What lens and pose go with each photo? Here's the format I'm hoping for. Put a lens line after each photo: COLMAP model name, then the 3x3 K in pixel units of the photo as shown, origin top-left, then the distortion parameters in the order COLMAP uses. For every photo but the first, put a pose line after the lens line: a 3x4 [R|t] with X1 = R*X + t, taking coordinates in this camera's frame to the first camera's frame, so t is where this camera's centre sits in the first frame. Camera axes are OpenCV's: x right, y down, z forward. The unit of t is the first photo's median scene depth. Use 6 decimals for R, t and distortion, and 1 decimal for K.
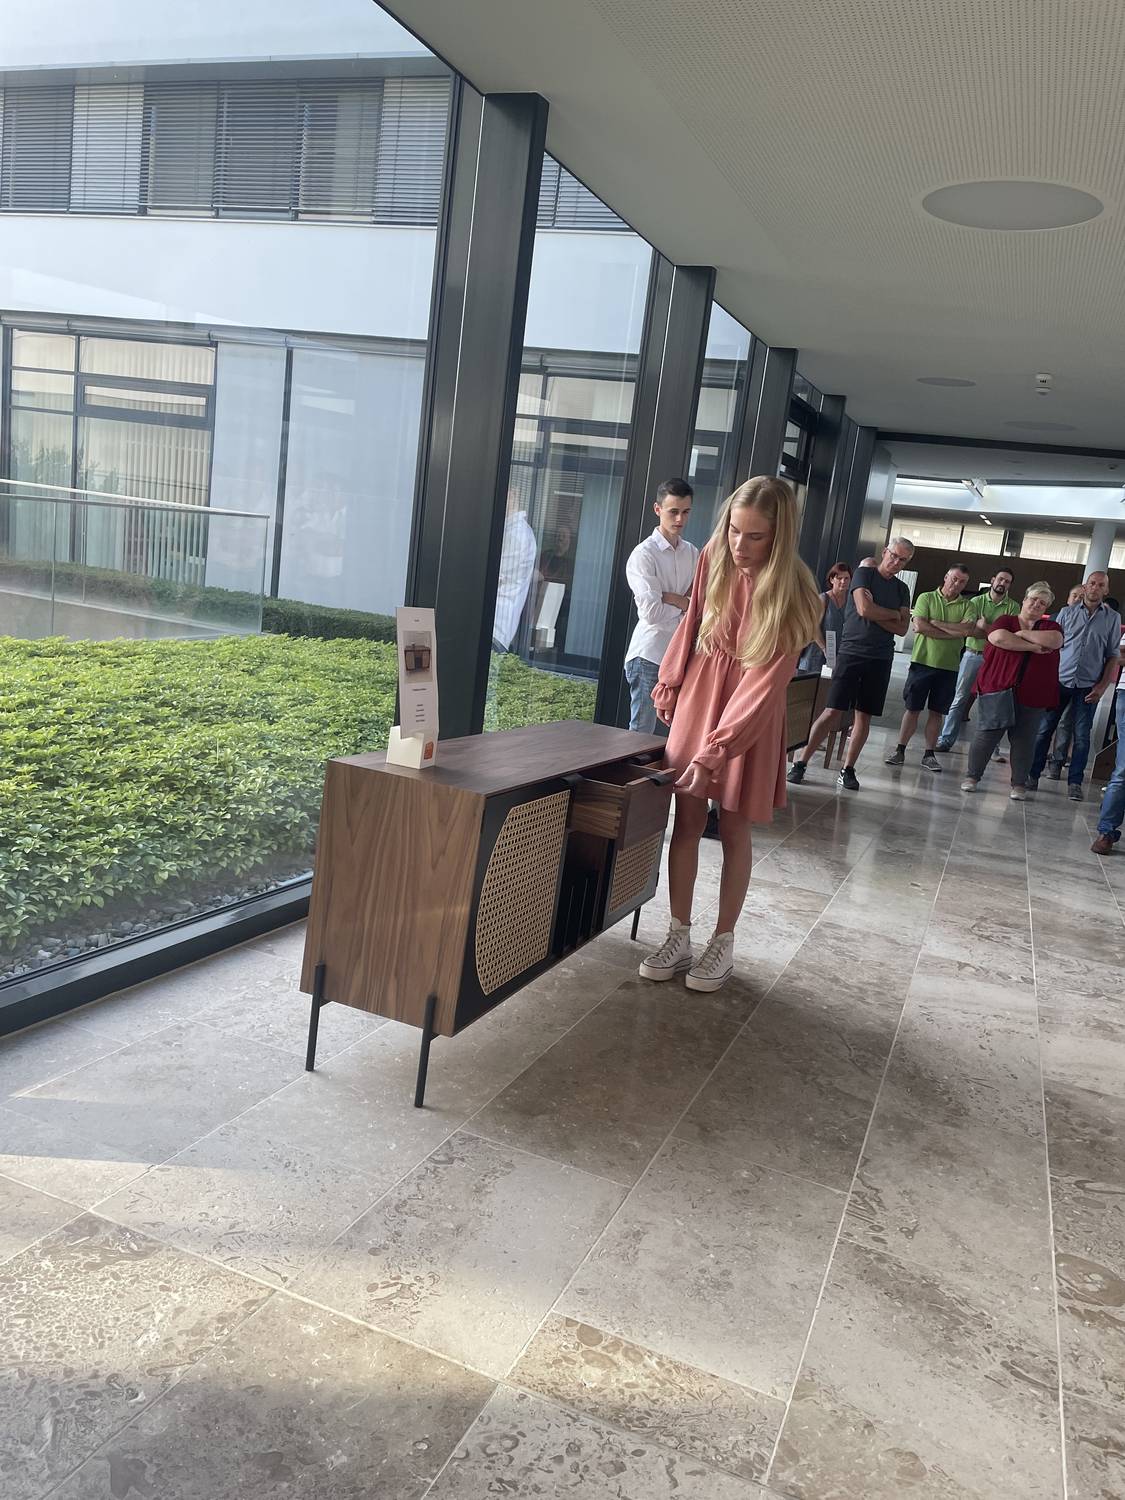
lens RADIAL K [[1171.6, 0, 569.6], [0, 1171.6, 744.9], [0, 0, 1]] dist [0.102014, -0.134009]
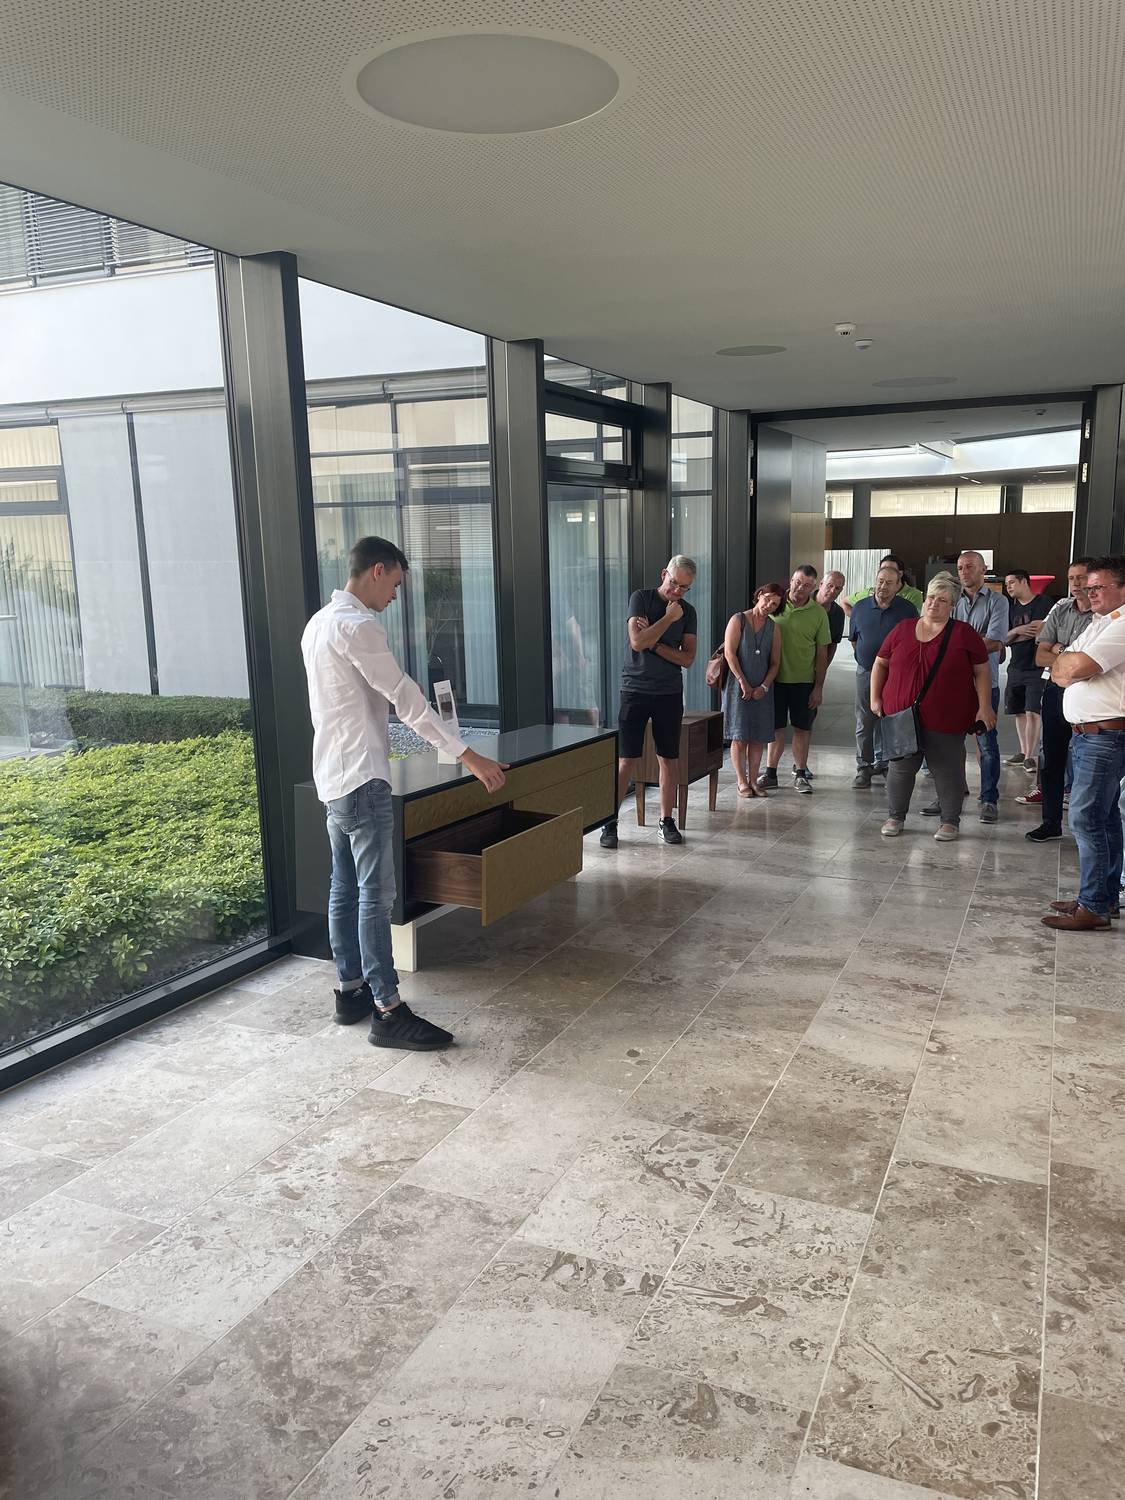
lens RADIAL K [[1171.6, 0, 569.6], [0, 1171.6, 744.9], [0, 0, 1]] dist [0.102014, -0.134009]
pose [[0.989785, -0.132490, -0.052654, 0.146519], [0.131935, 0.991161, -0.013890, -0.029164], [0.054029, 0.006802, 0.998516, 0.129024]]
